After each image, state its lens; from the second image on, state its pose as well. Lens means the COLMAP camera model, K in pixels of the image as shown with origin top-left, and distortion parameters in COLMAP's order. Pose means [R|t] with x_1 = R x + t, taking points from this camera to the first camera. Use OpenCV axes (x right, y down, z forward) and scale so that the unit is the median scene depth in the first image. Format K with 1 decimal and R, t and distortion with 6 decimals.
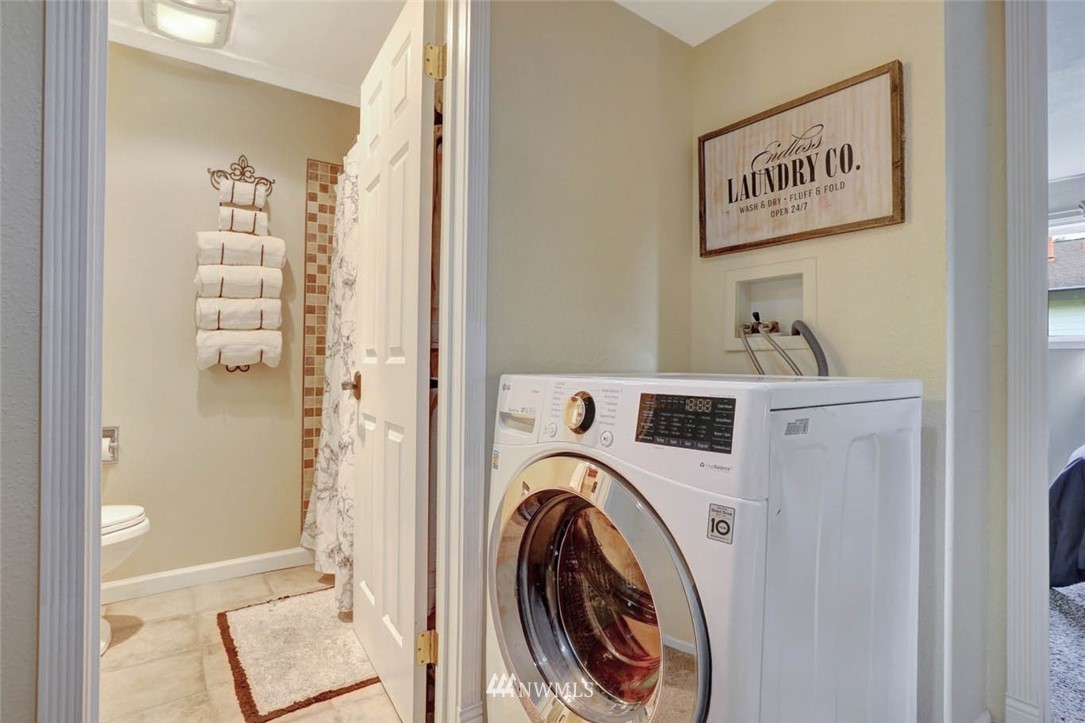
lens RADIAL K [[528.6, 0, 536.8], [0, 528.6, 358.5], [0, 0, 1]] dist [-0.066636, 0.024246]
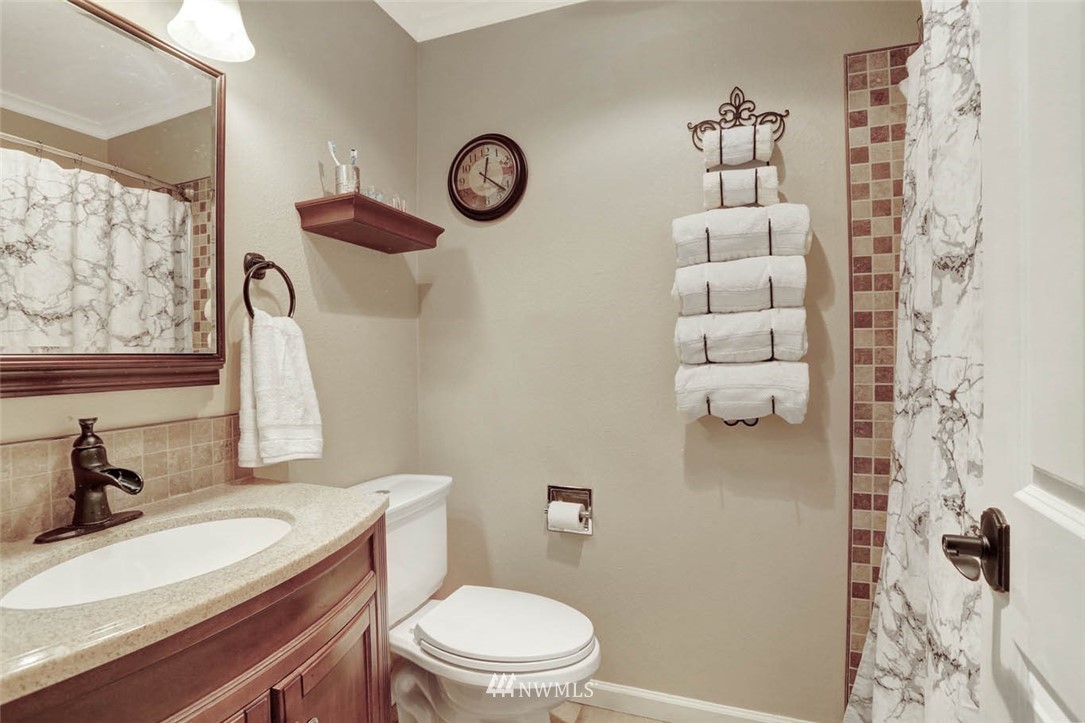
lens RADIAL K [[528.6, 0, 523.2], [0, 528.6, 346.5], [0, 0, 1]] dist [-0.066636, 0.024246]
pose [[0.532430, -0.016845, -0.846306, -0.173115], [0.009786, 0.999858, -0.013745, -0.066462], [0.846417, -0.000964, 0.532519, 0.430982]]
